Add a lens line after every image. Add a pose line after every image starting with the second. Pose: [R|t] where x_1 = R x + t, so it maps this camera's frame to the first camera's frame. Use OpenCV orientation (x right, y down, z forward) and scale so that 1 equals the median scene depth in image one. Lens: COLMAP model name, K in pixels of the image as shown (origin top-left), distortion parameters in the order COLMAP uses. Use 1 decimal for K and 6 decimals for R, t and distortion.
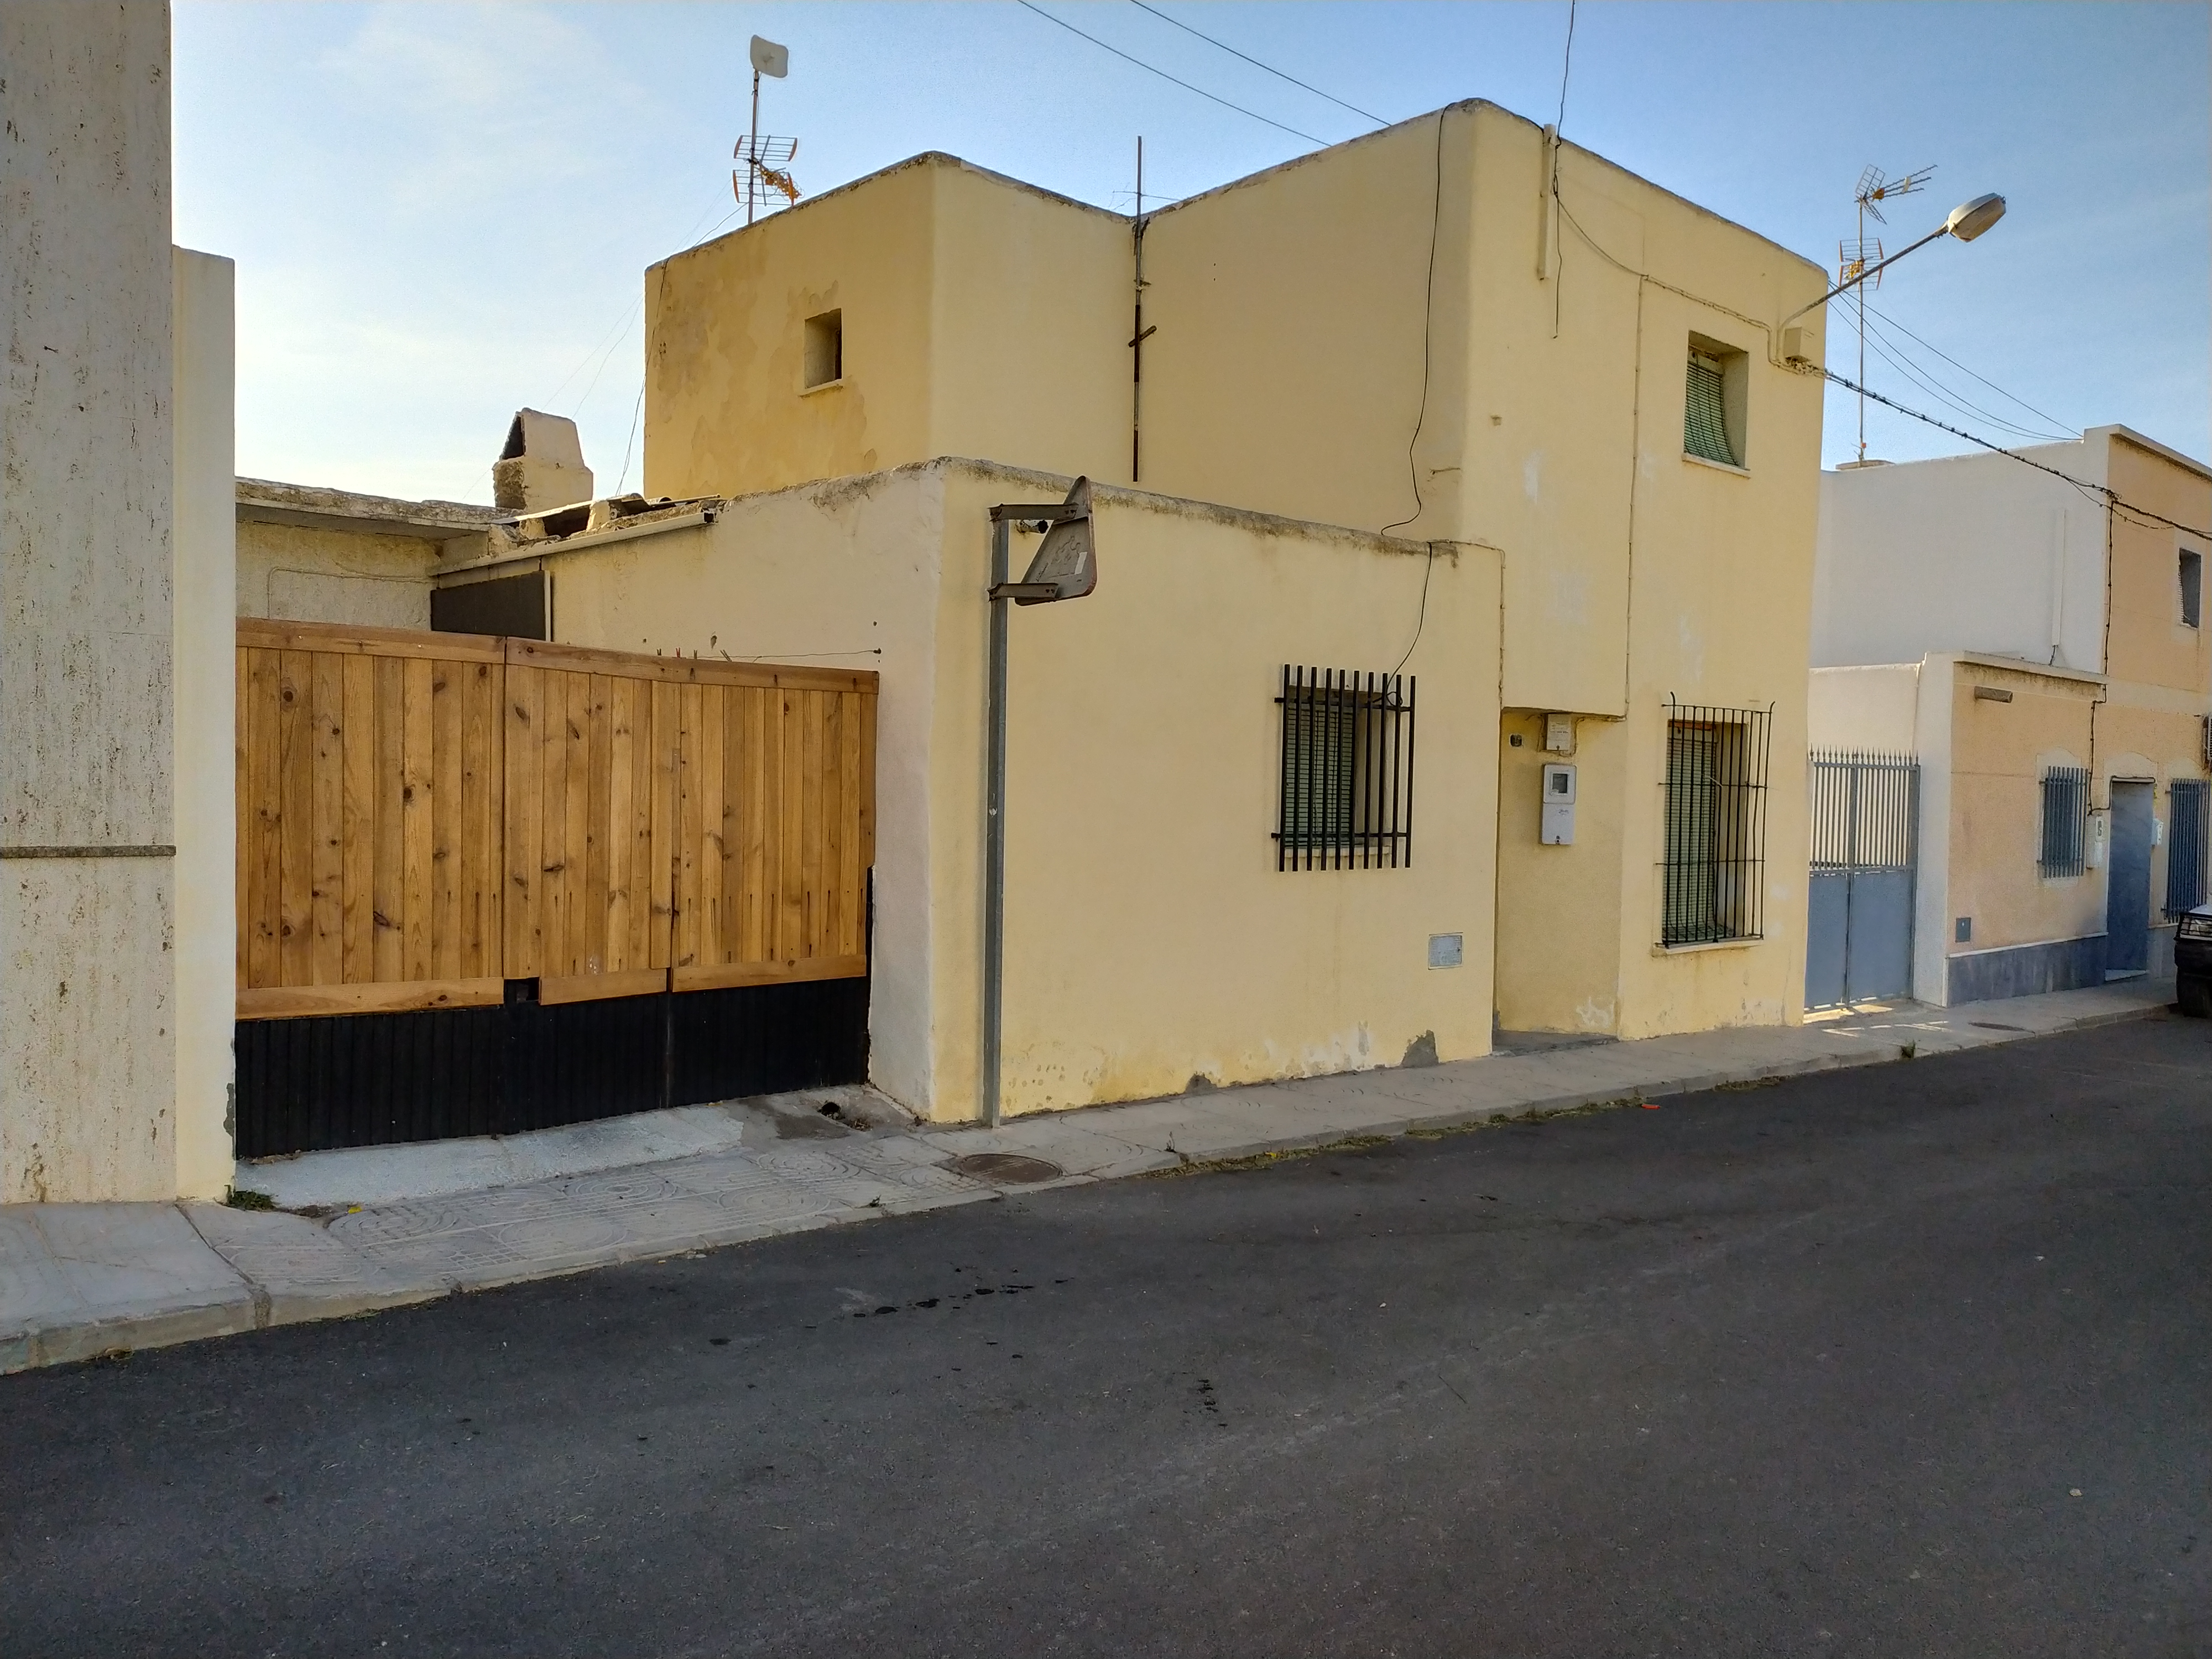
lens RADIAL K [[1645.2, 0, 1113.0], [0, 1645.2, 836.8], [0, 0, 1]] dist [0.049580, -0.038873]
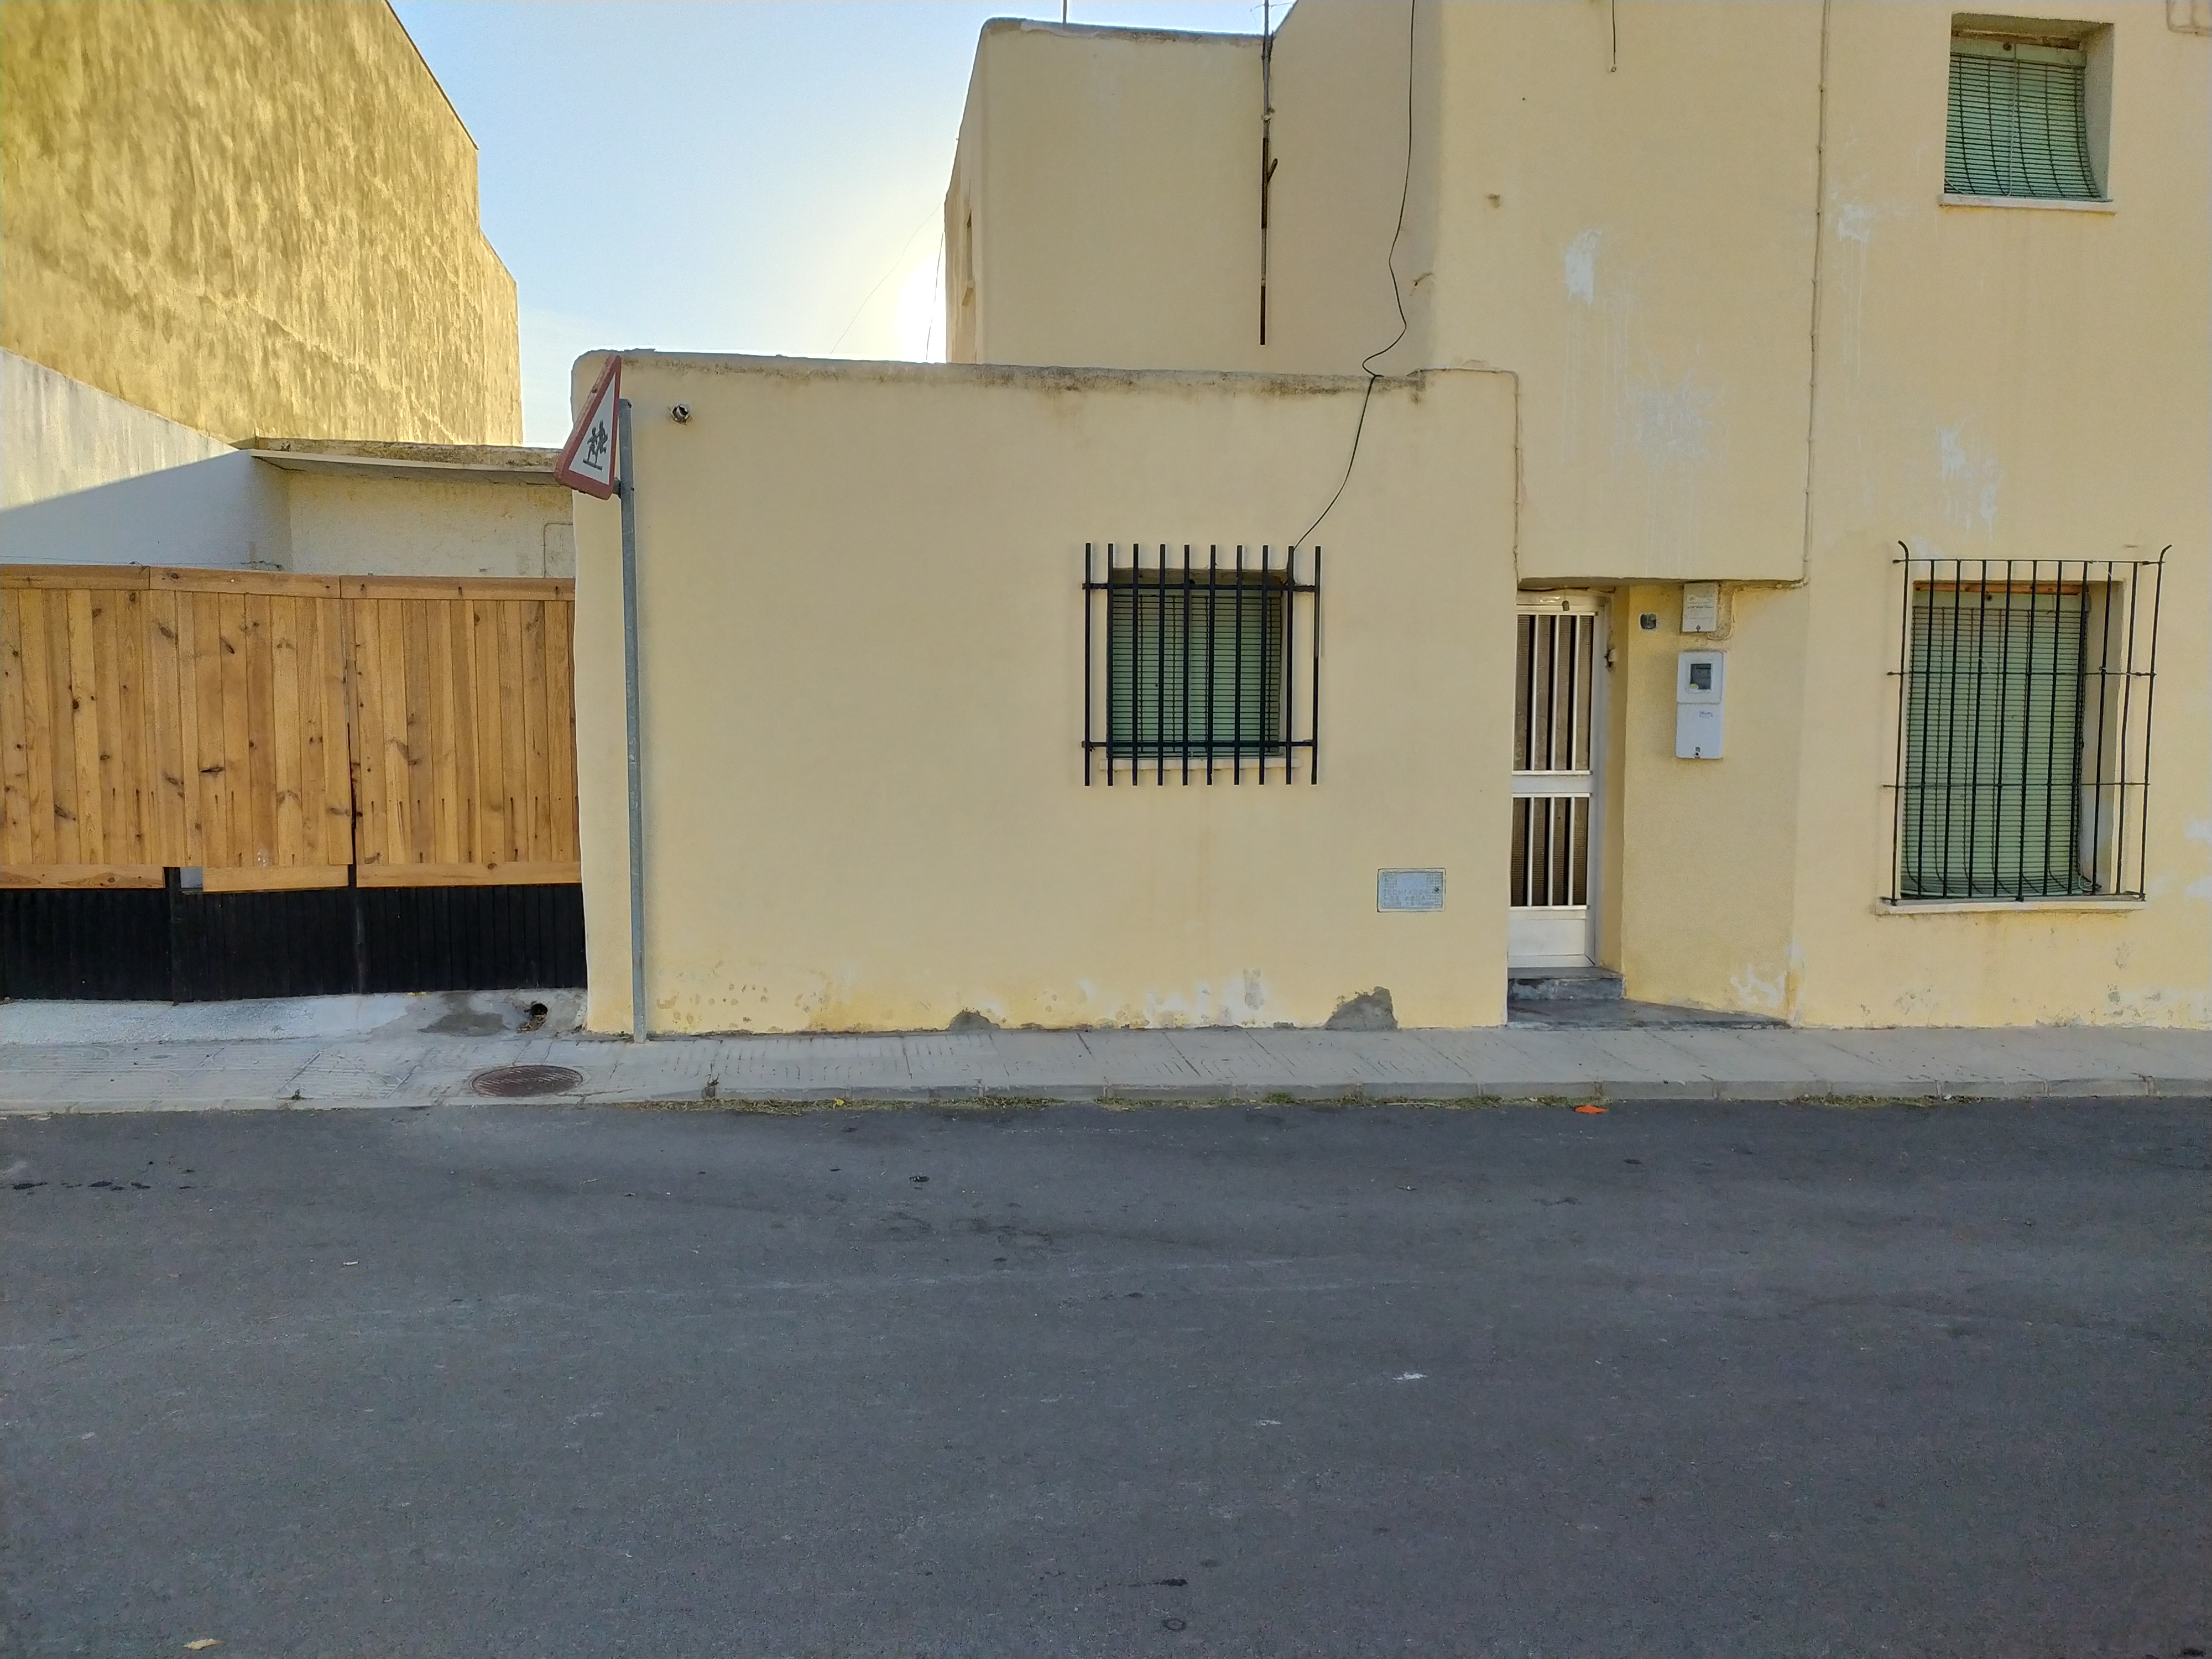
lens RADIAL K [[1645.2, 0, 1102.1], [0, 1645.2, 828.7], [0, 0, 1]] dist [0.049580, -0.038873]
pose [[0.837081, 0.024801, -0.546517, 0.579472], [-0.002300, 0.999123, 0.041816, 0.007326], [0.547075, -0.033746, 0.836403, 0.283999]]
